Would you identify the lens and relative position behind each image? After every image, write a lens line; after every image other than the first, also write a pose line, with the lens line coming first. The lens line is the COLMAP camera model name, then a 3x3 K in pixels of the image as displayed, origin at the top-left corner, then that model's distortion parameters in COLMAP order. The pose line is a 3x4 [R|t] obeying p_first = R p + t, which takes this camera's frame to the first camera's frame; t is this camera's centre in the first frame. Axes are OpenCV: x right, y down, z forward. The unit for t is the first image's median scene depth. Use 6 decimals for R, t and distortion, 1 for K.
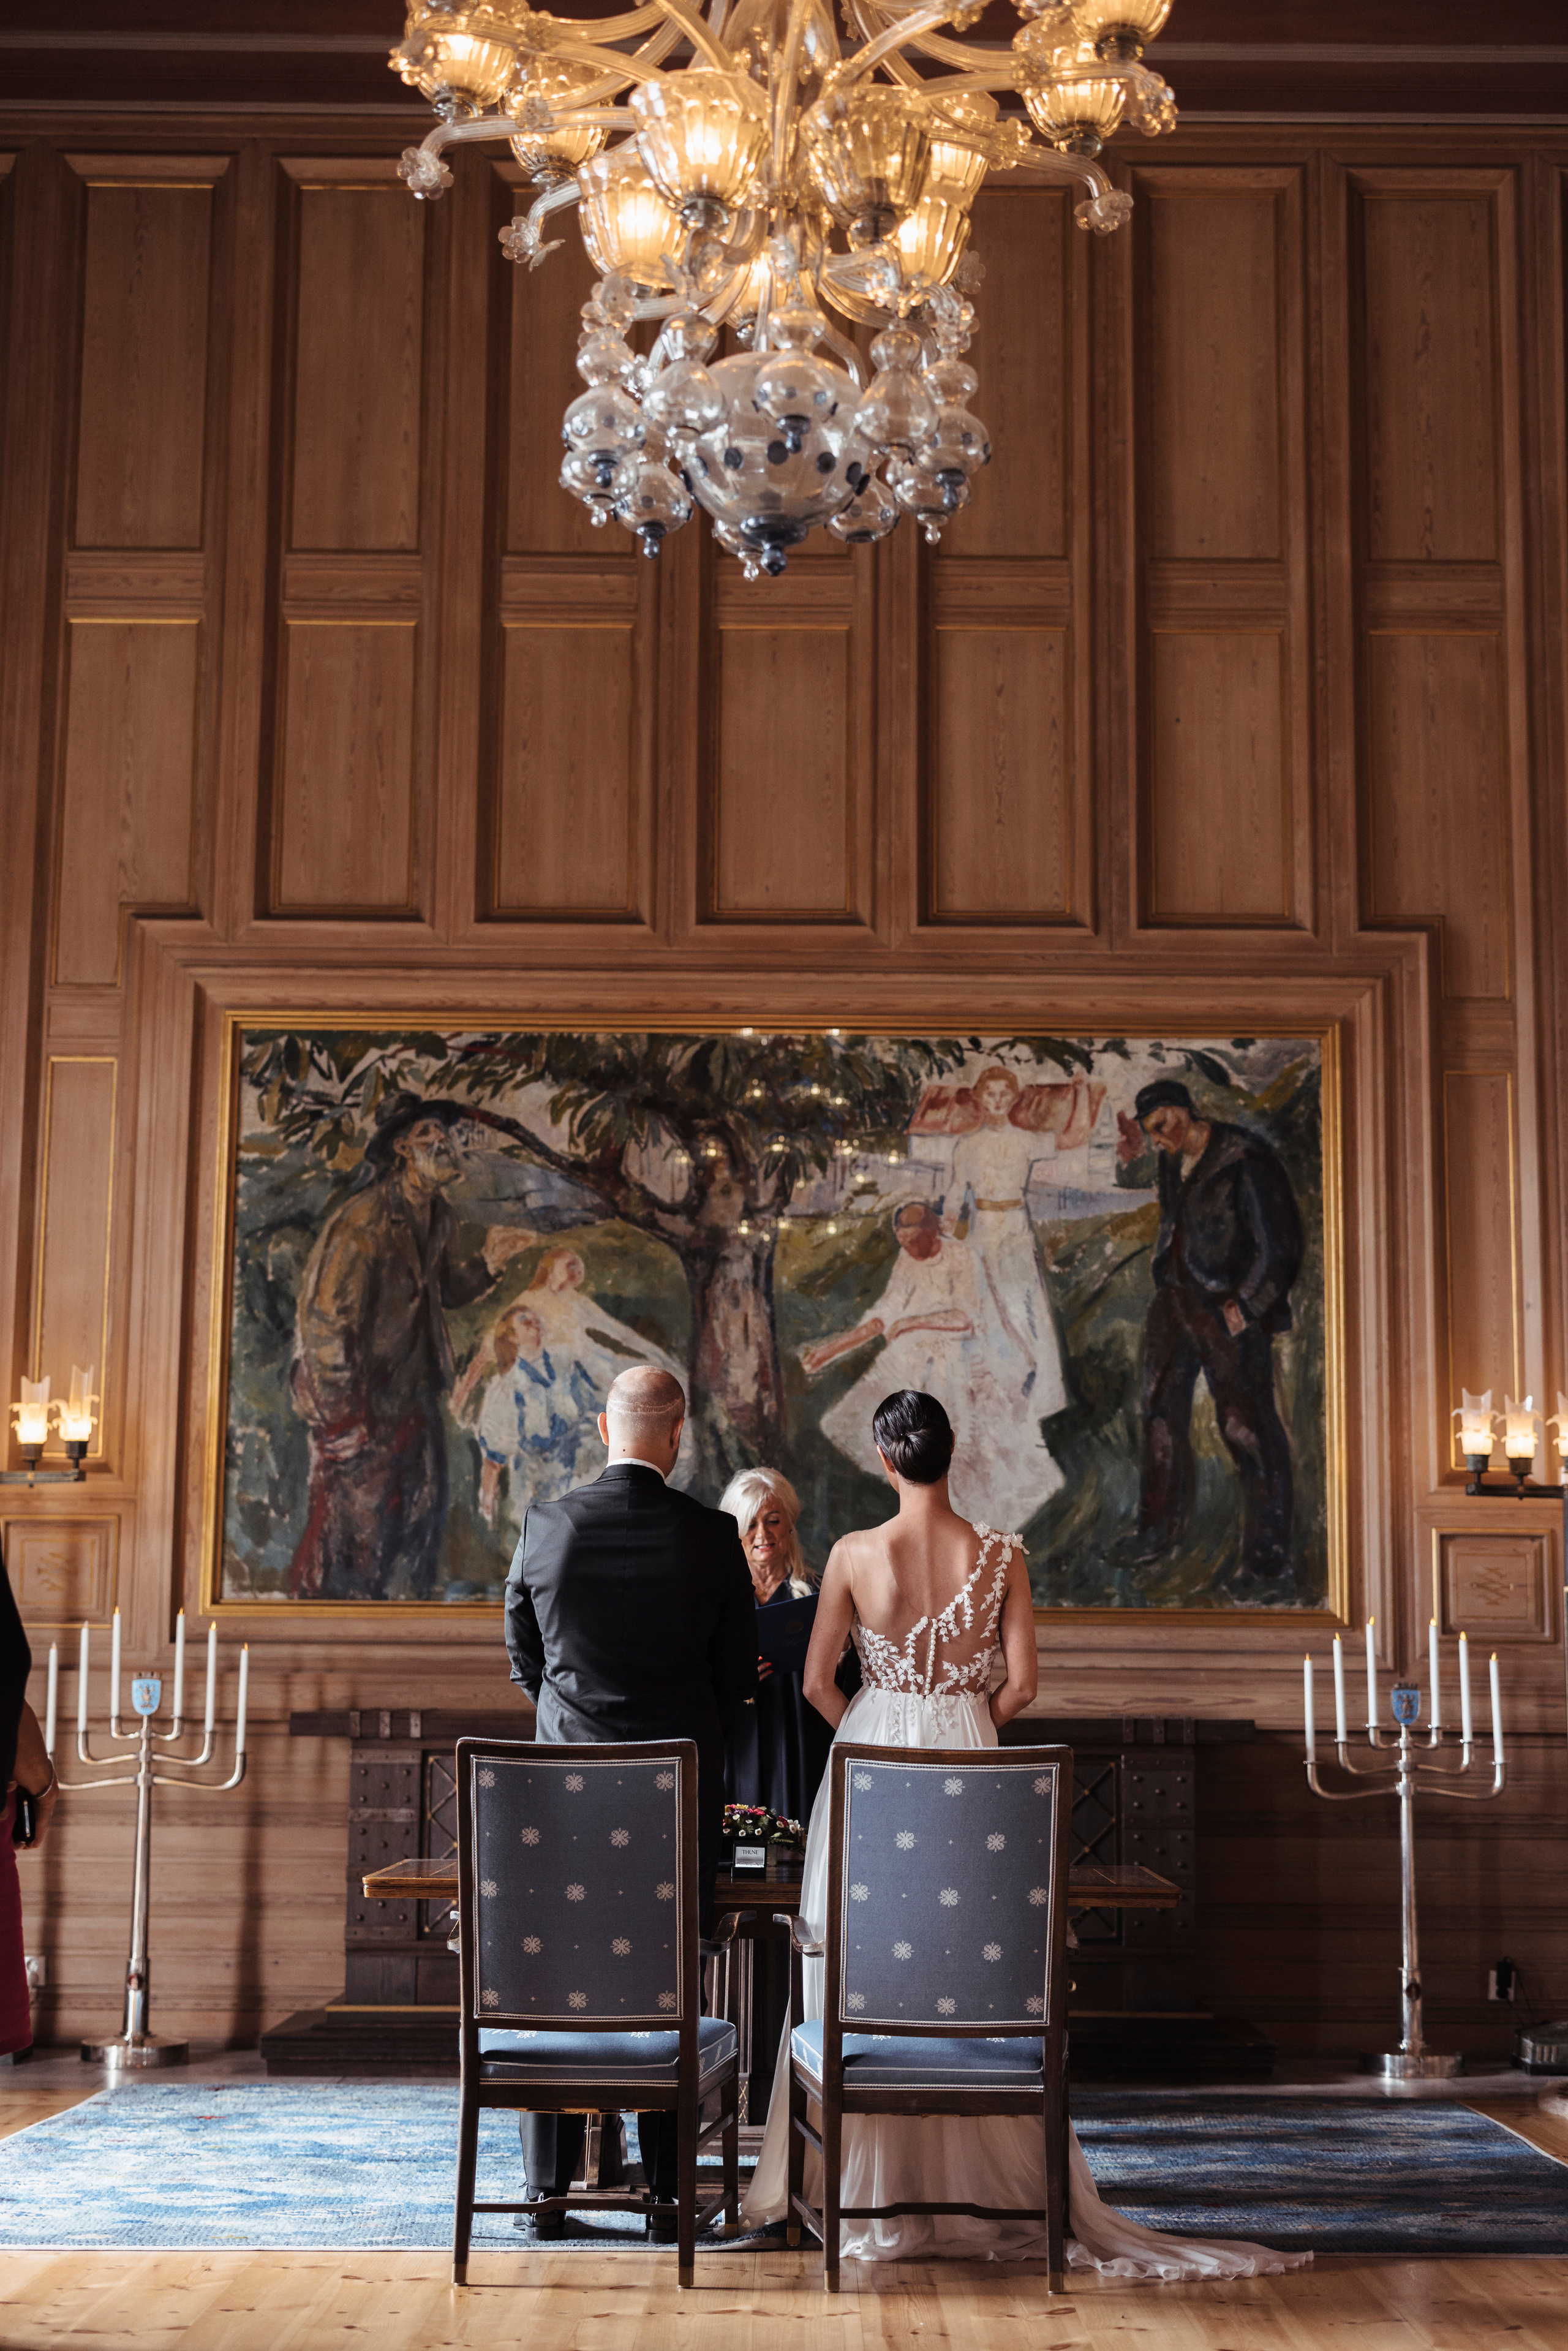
lens RADIAL K [[3427.9, 0, 742.0], [0, 3427.9, 1178.7], [0, 0, 1]] dist [0.014197, 0.055945]
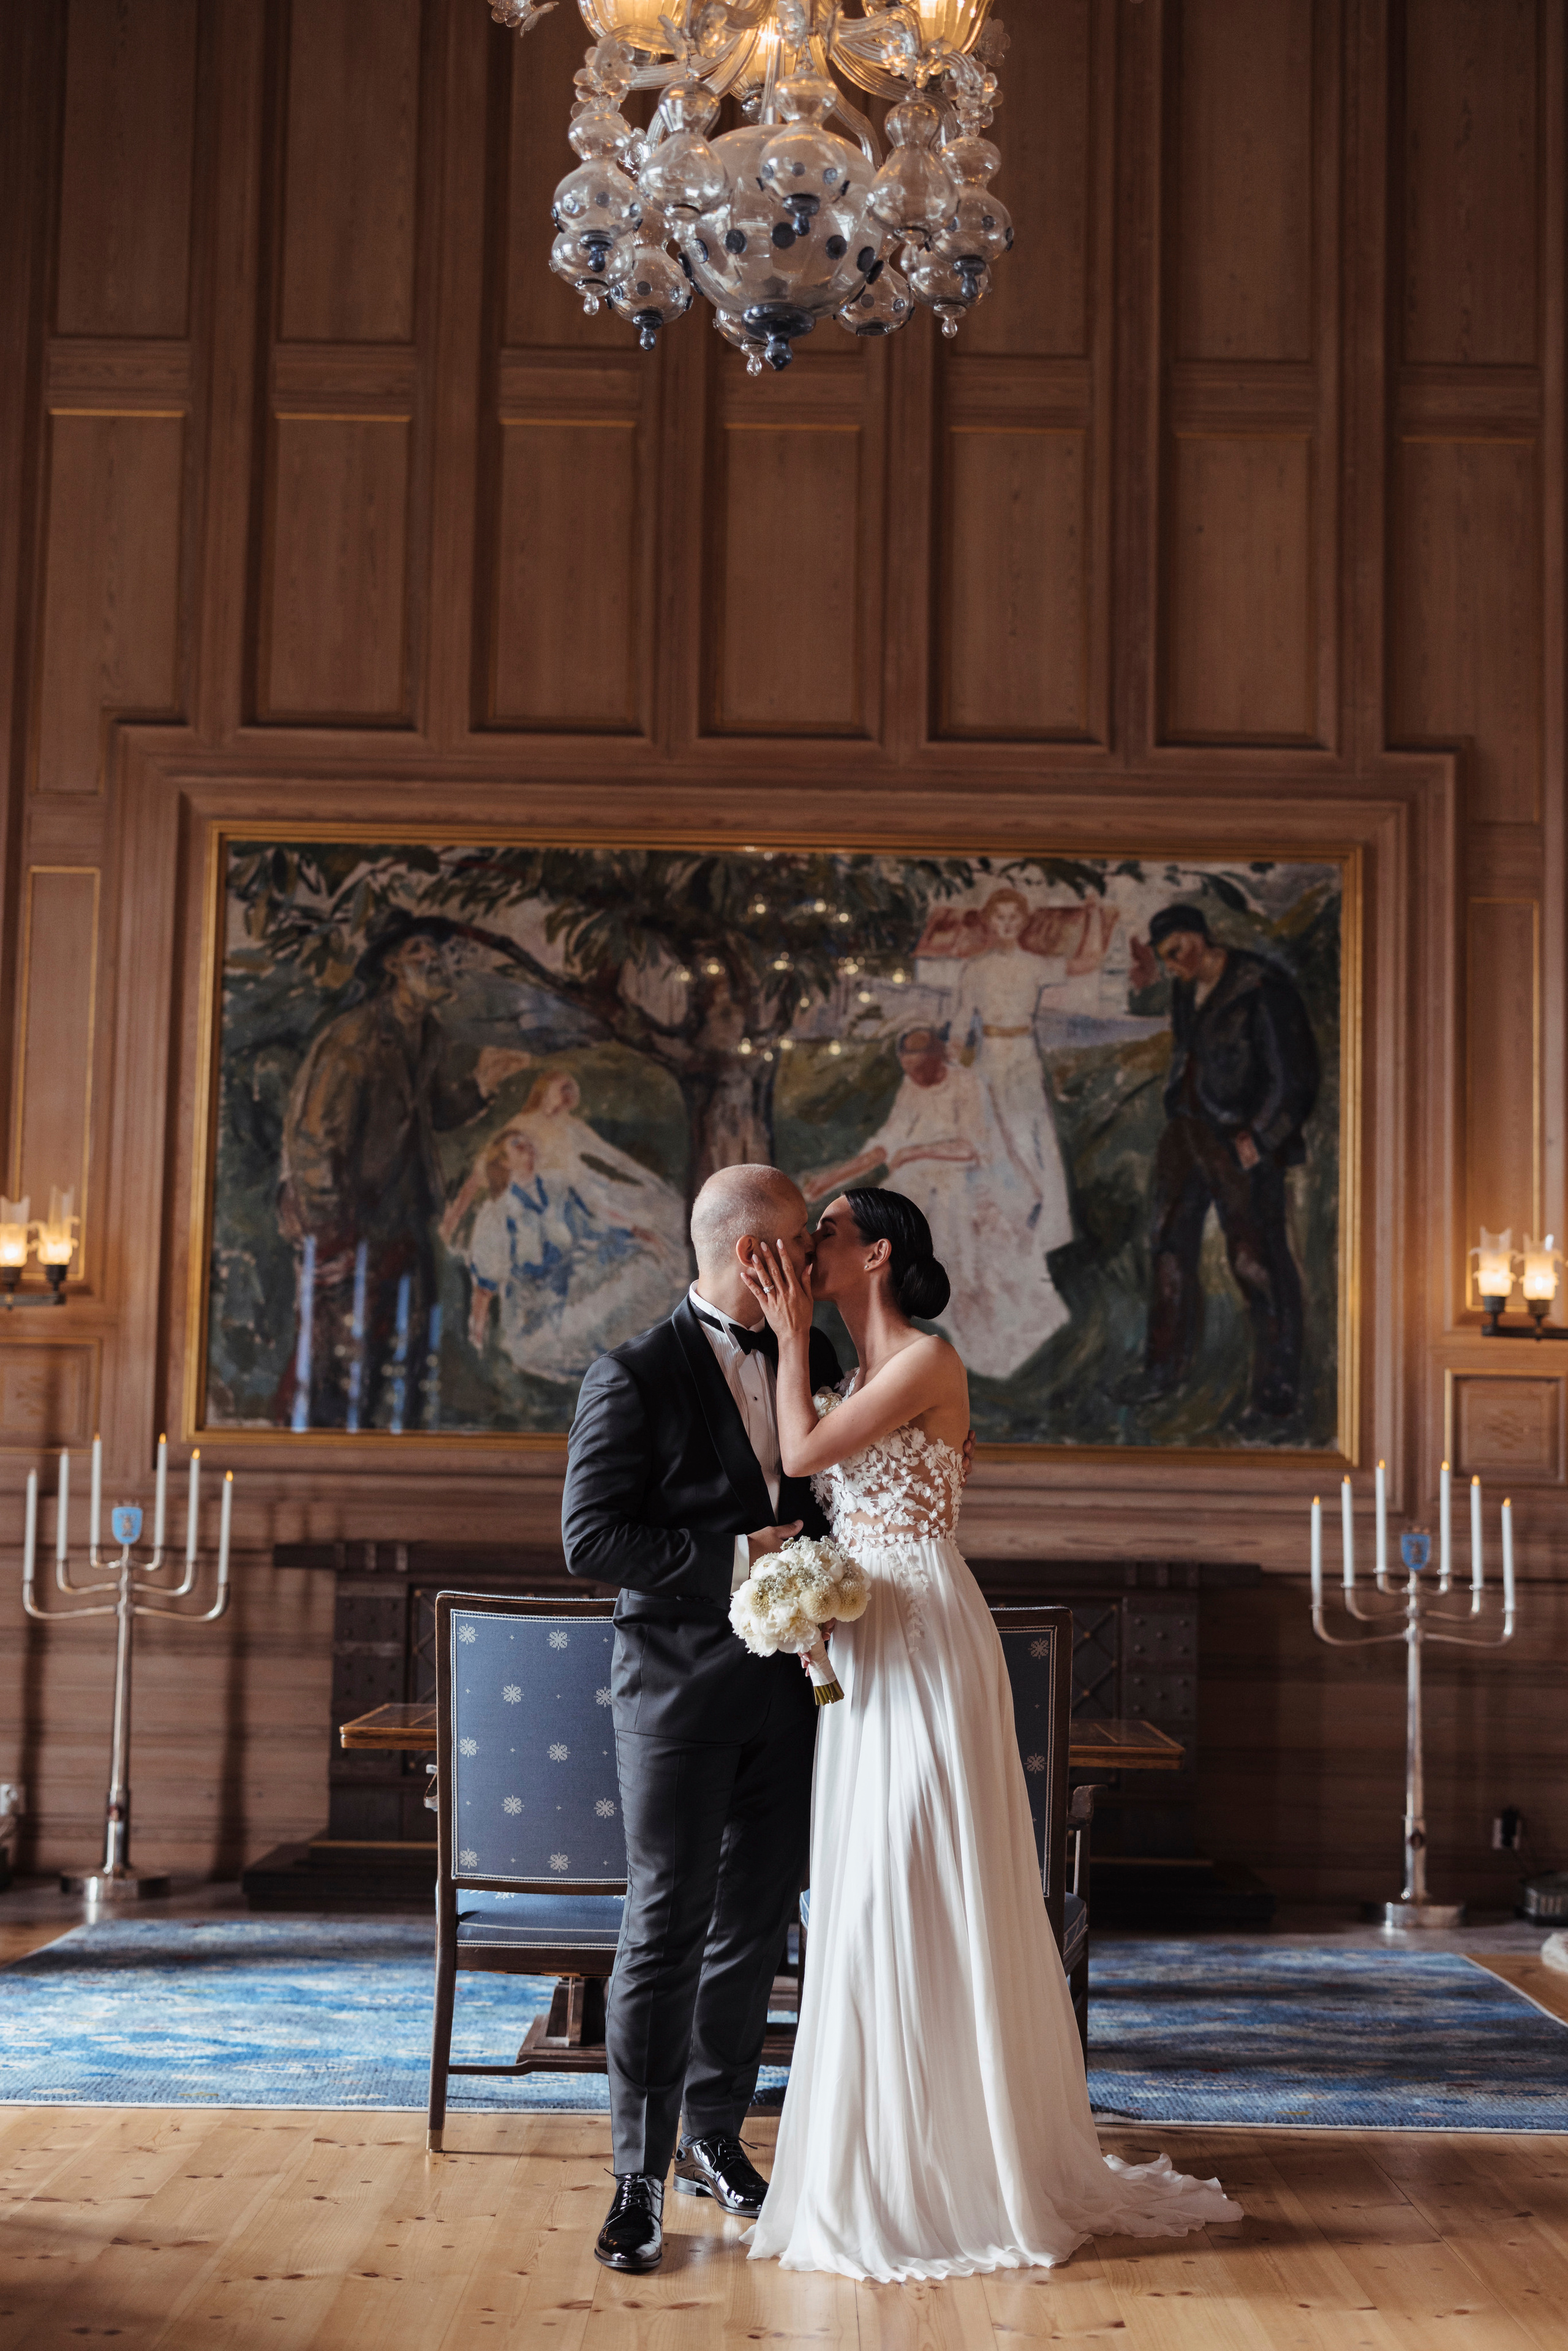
lens RADIAL K [[3427.9, 0, 742.0], [0, 3427.9, 1178.7], [0, 0, 1]] dist [0.014197, 0.055945]
pose [[0.999937, 0.011204, -0.000919, 0.001393], [-0.011135, 0.998365, 0.056062, -0.004375], [0.001545, -0.056048, 0.998427, 0.028876]]
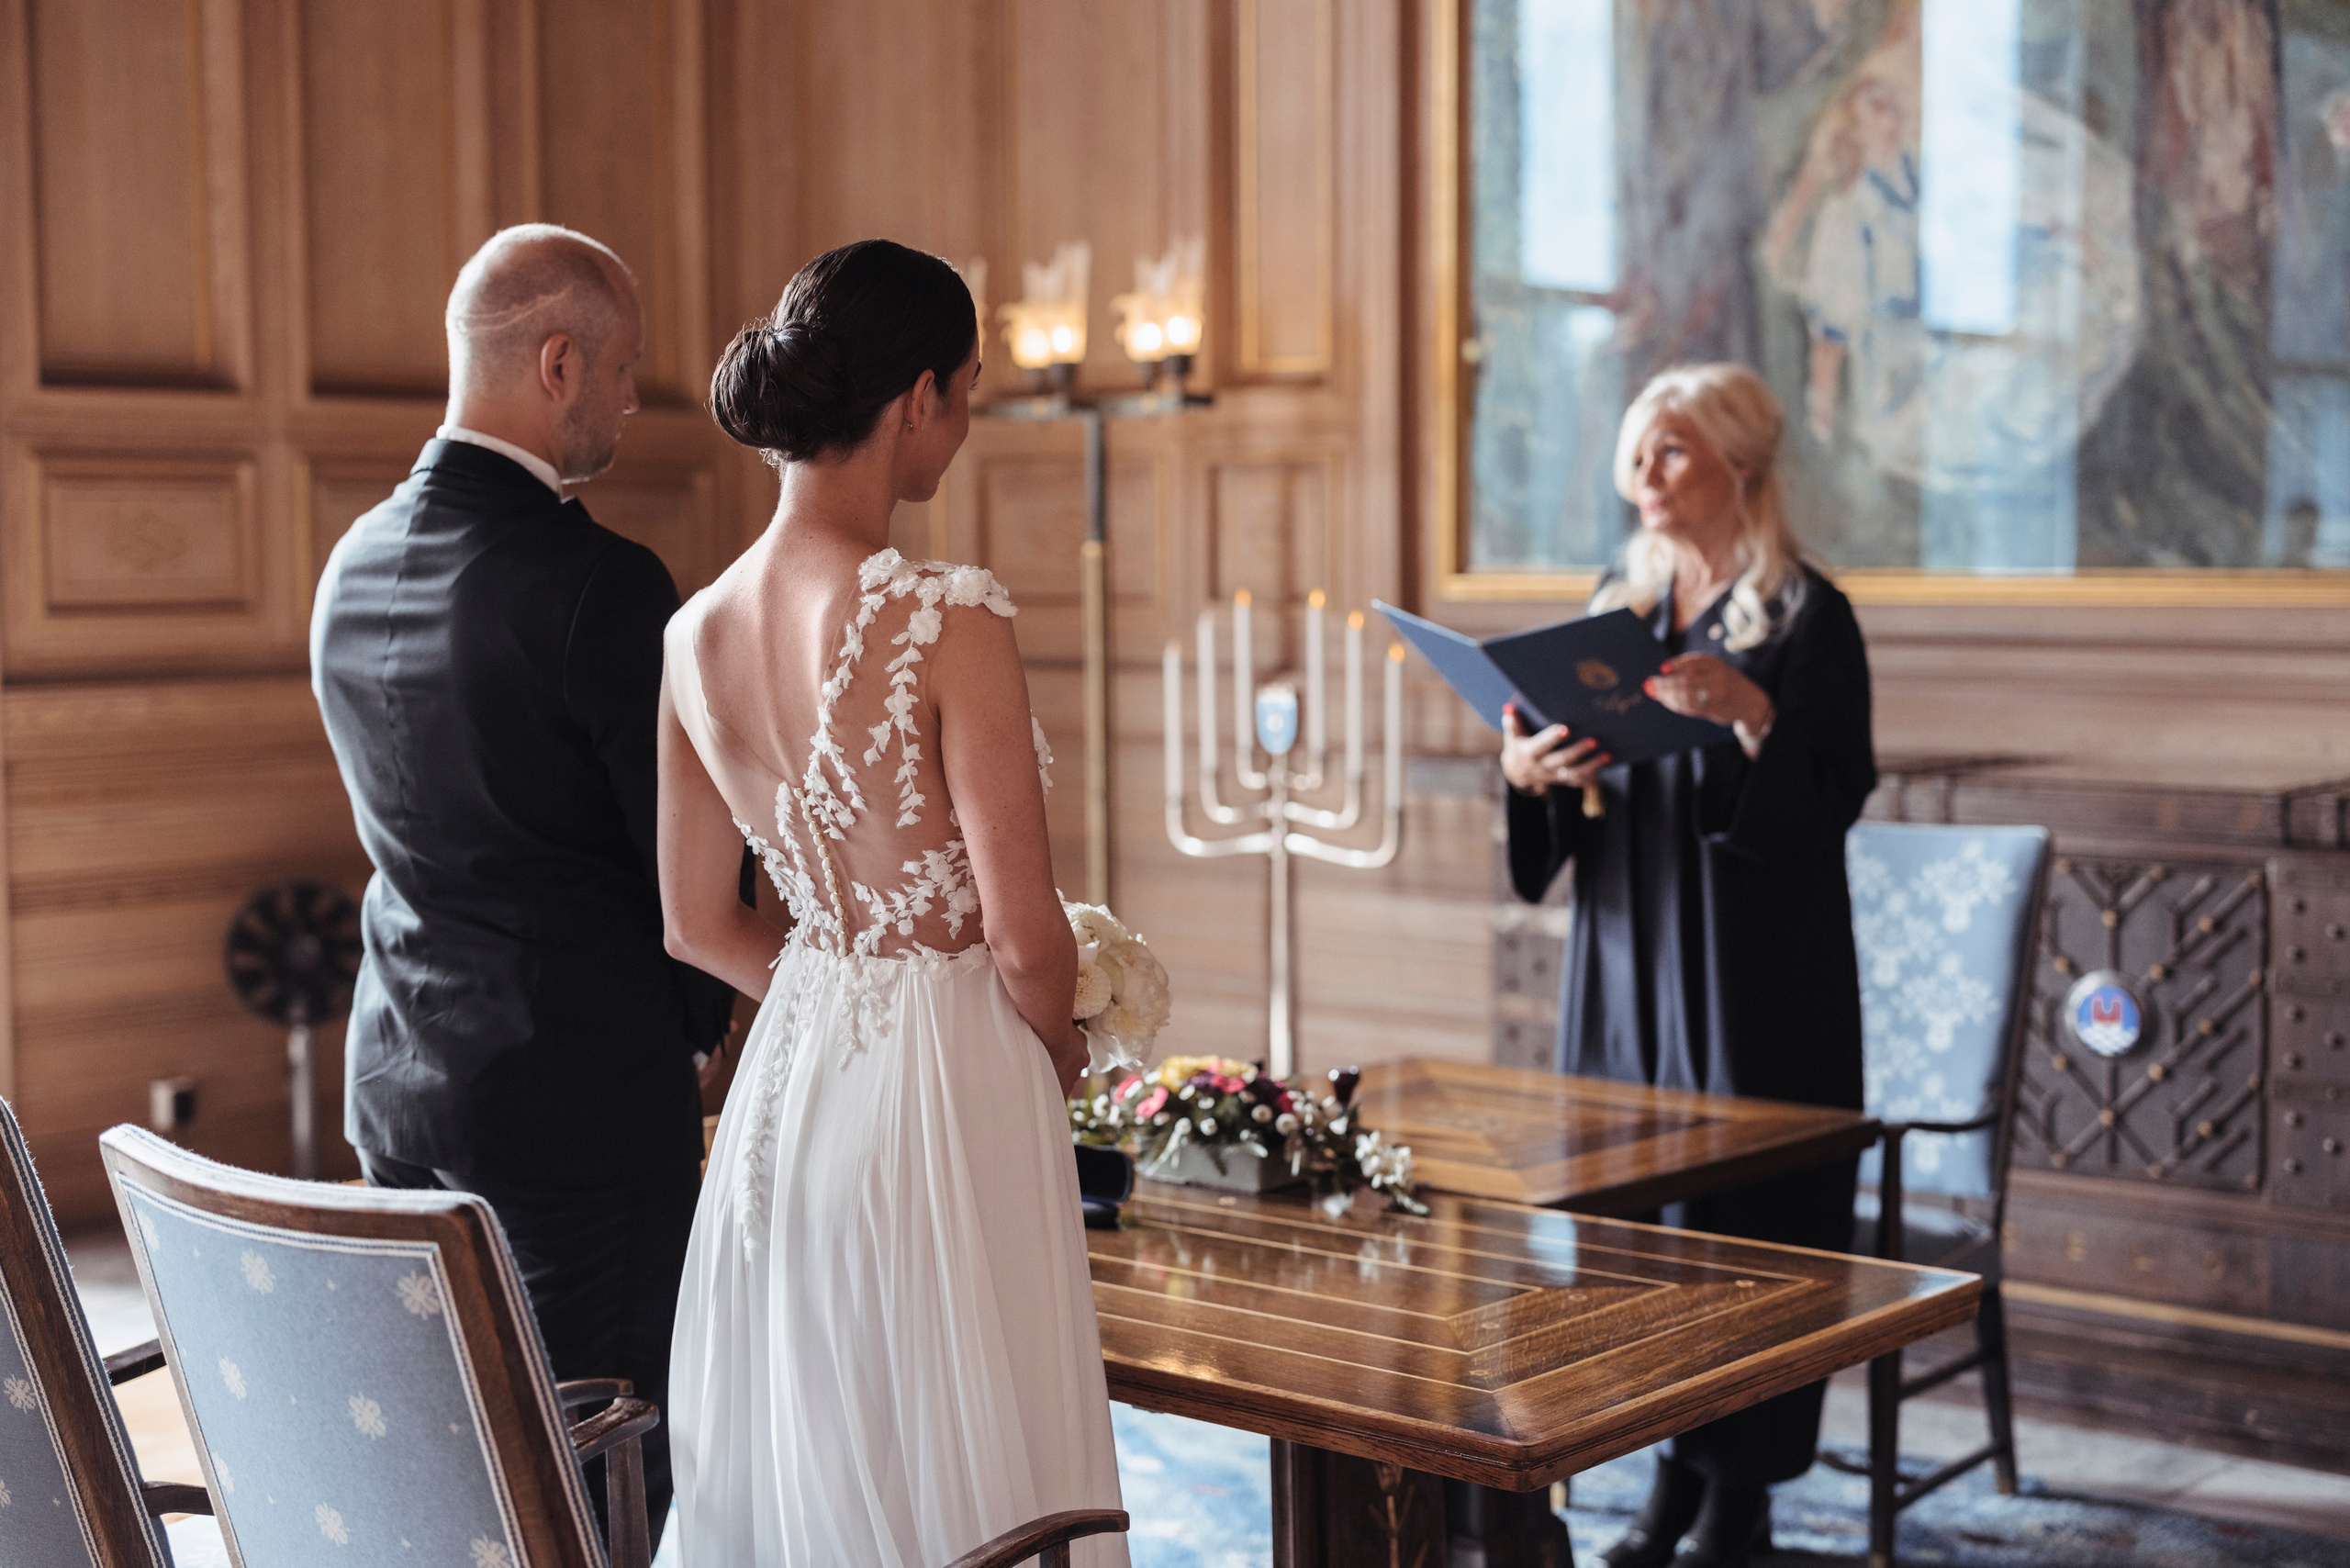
lens RADIAL K [[3426.7, 0, 1175.0], [0, 3426.7, 784.0], [0, 0, 1]] dist [0.014197, 0.055945]
pose [[0.780373, 0.028124, -0.624682, 0.226820], [0.108574, 0.977720, 0.179652, 0.038334], [0.615816, -0.208020, 0.759933, 0.463298]]
